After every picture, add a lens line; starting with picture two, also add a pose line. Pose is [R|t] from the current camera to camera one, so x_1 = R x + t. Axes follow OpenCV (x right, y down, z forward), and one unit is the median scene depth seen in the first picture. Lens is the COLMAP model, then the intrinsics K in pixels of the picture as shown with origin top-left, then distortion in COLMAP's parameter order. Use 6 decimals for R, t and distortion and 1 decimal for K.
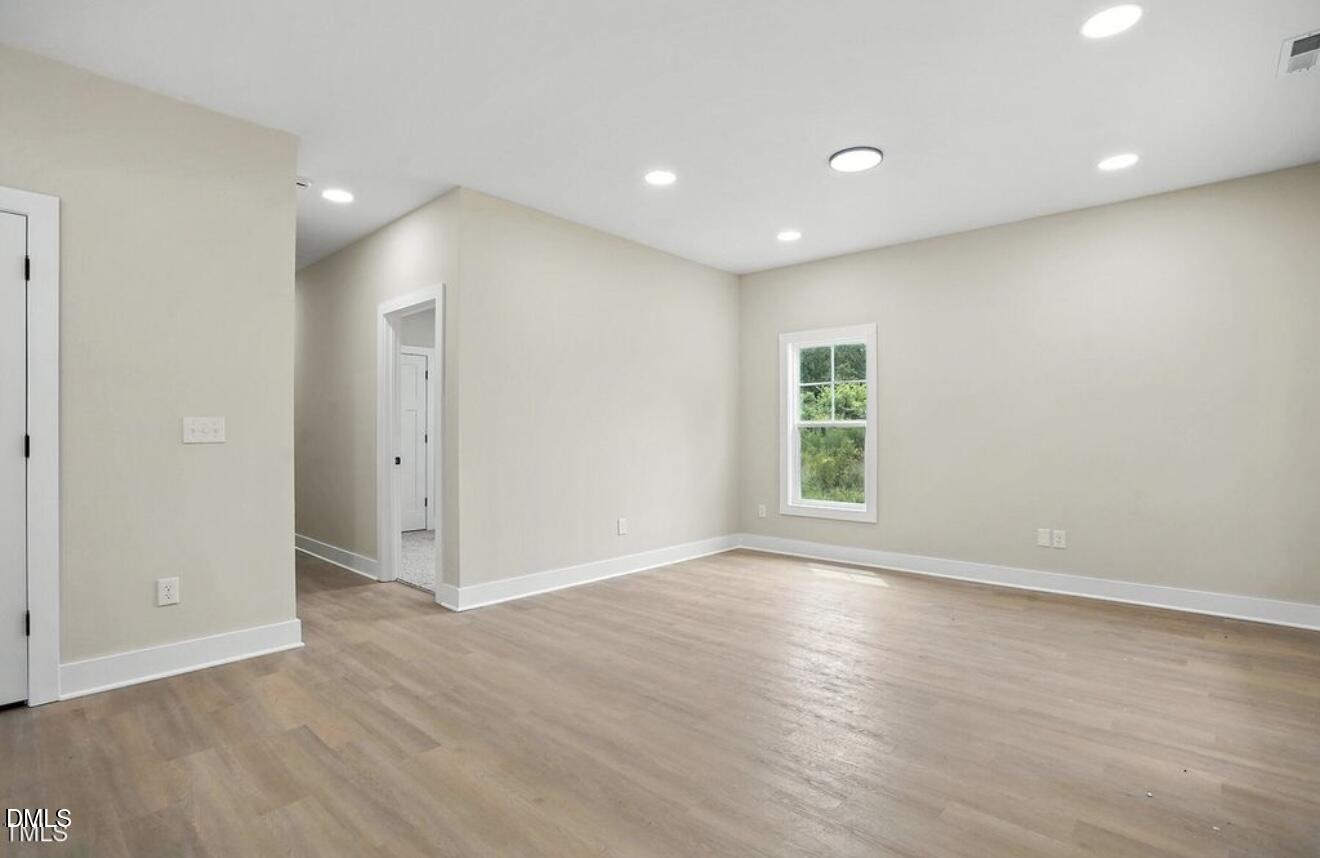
lens RADIAL K [[644.6, 0, 649.9], [0, 644.6, 432.7], [0, 0, 1]] dist [-0.020521, 0.005059]
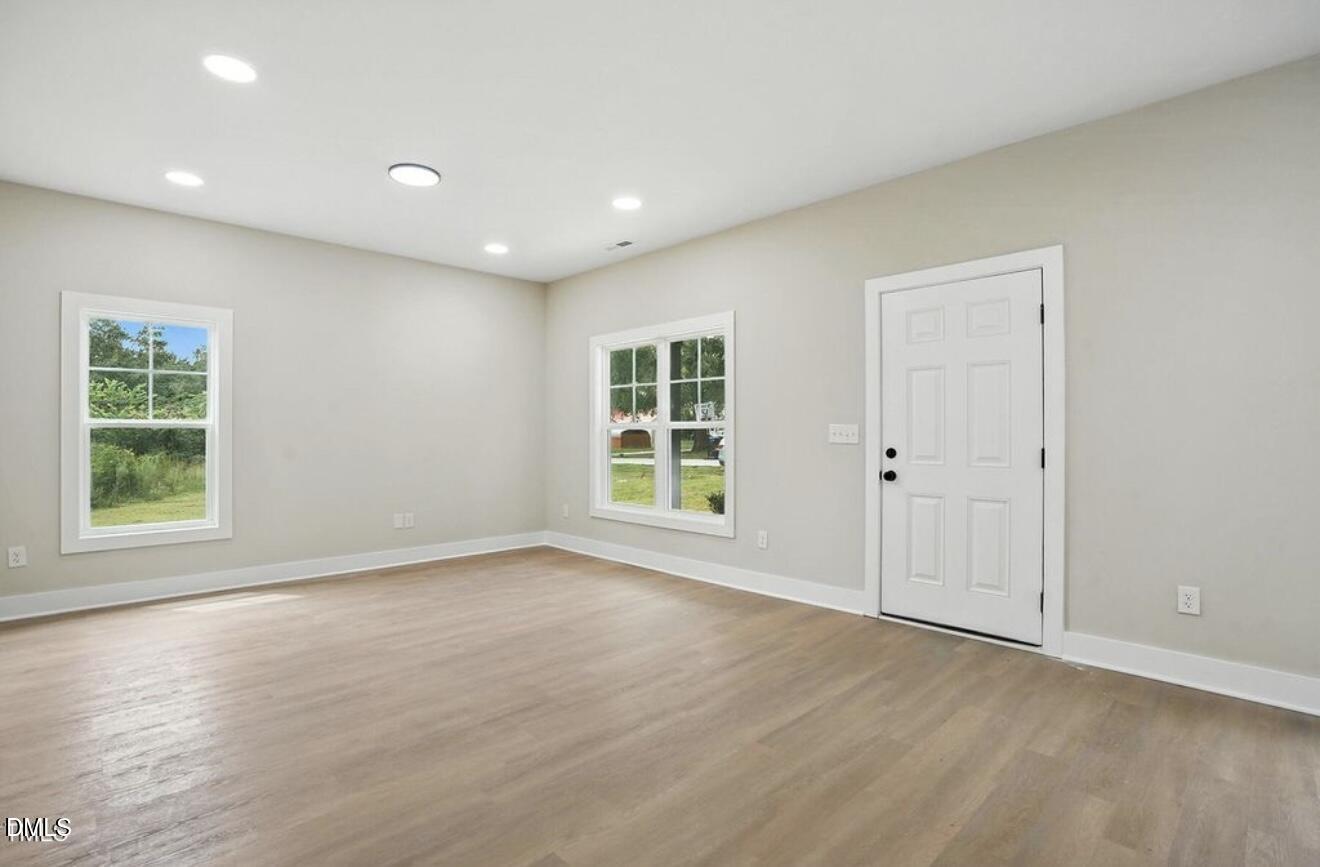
lens RADIAL K [[598.8, 0, 689.5], [0, 598.8, 439.9], [0, 0, 1]] dist [-0.030955, 0.000129]
pose [[0.051132, -0.005434, 0.998677, -0.537467], [0.003194, 0.999981, 0.005277, 0.005609], [-0.998687, 0.002920, 0.051149, 0.437203]]
